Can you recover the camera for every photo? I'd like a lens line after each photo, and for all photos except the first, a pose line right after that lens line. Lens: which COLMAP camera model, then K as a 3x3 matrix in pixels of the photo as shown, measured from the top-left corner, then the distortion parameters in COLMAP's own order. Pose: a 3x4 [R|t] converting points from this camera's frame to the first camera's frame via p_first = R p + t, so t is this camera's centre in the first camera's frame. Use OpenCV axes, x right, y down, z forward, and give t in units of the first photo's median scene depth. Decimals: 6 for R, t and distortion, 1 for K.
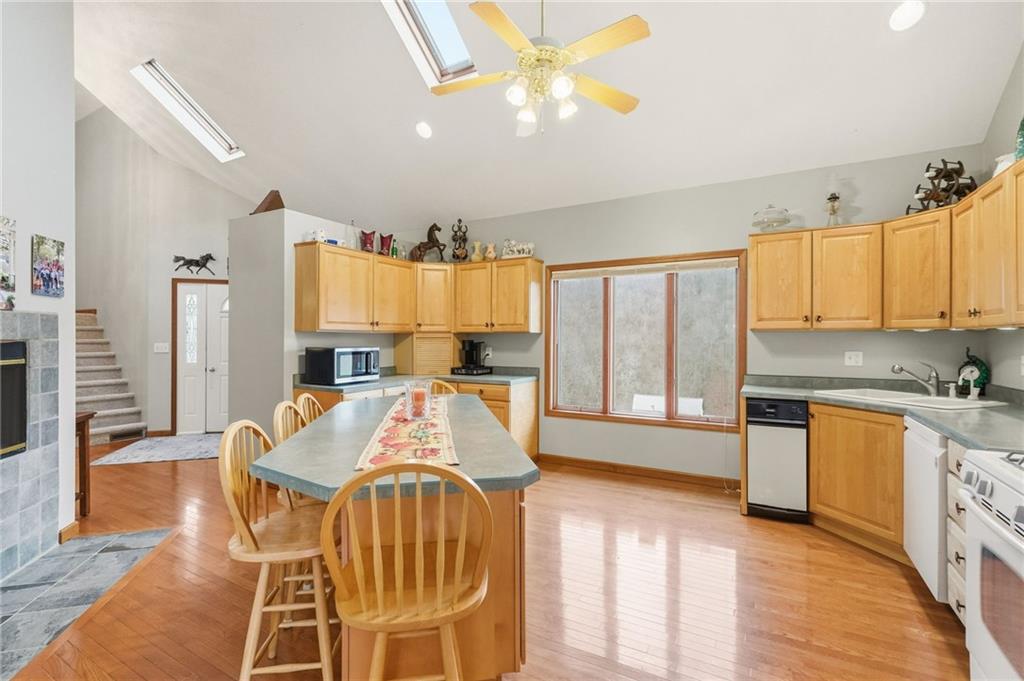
lens RADIAL K [[461.5, 0, 510.3], [0, 461.5, 336.5], [0, 0, 1]] dist [0.001734, 0.000154]
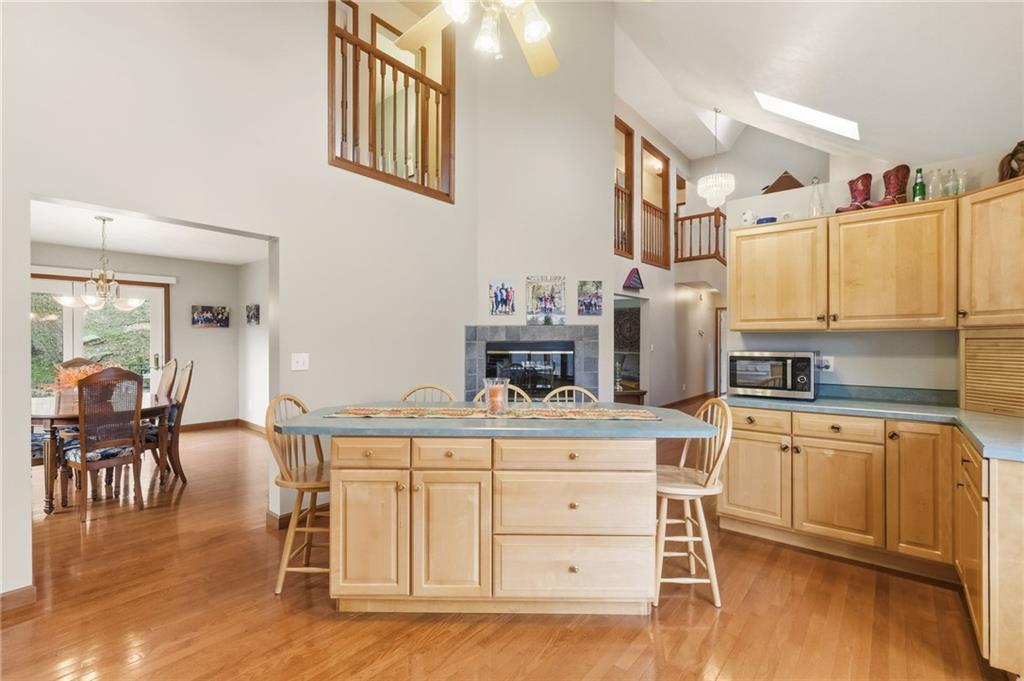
lens RADIAL K [[461.5, 0, 510.0], [0, 461.5, 343.8], [0, 0, 1]] dist [0.001734, 0.000154]
pose [[-0.202249, 0.000918, -0.979334, 0.467977], [-0.002508, 0.999996, 0.001456, 0.010660], [0.979331, 0.002751, -0.202246, 0.683451]]
